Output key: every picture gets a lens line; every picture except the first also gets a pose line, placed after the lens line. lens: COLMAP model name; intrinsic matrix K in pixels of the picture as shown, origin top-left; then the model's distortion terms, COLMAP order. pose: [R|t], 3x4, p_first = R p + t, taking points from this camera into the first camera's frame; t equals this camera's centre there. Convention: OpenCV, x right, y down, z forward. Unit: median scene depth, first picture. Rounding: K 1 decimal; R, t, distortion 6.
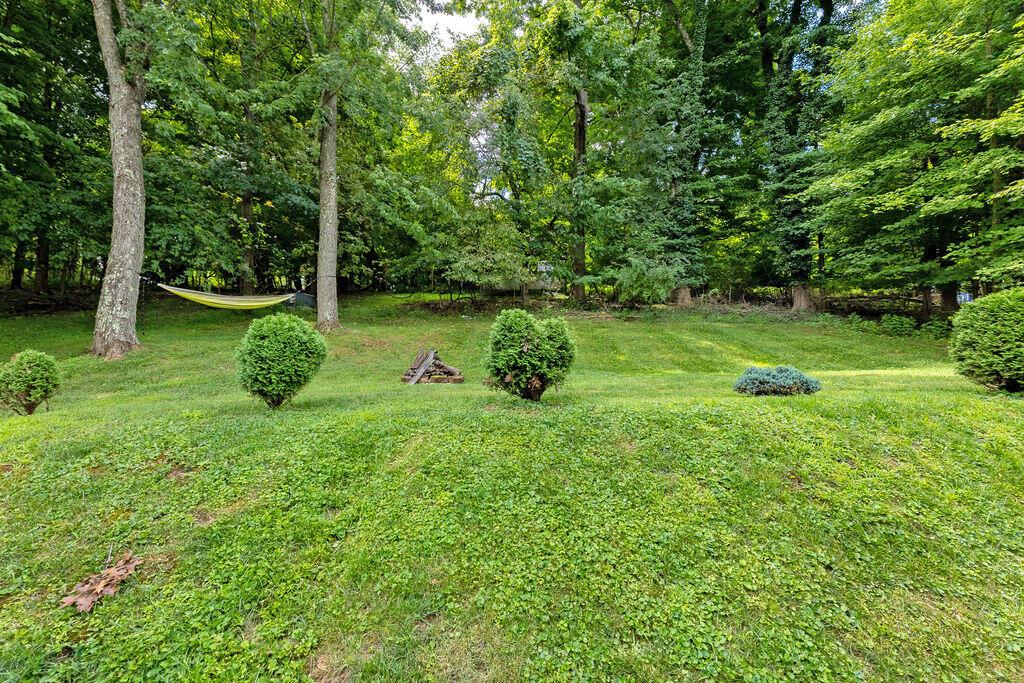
lens RADIAL K [[414.0, 0, 514.0], [0, 414.0, 338.1], [0, 0, 1]] dist [0.000620, -0.000010]
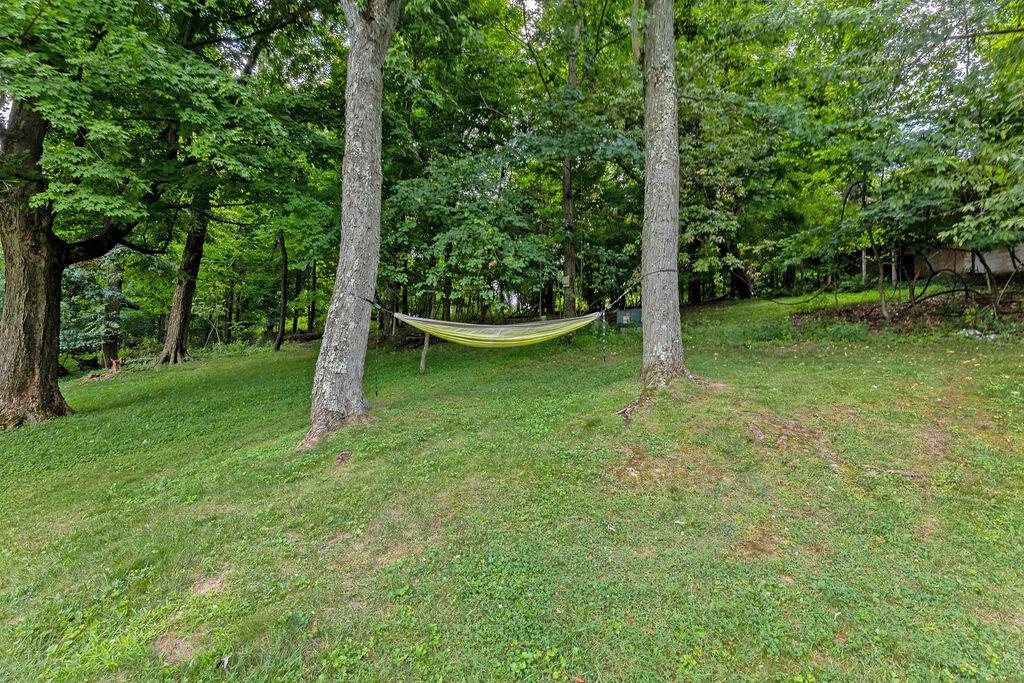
lens RADIAL K [[414.0, 0, 514.0], [0, 414.0, 338.1], [0, 0, 1]] dist [0.000620, -0.000010]
pose [[0.692346, -0.022357, -0.721219, -0.219125], [0.003925, 0.999622, -0.027220, -0.058655], [0.721555, 0.016014, 0.692172, 0.538814]]
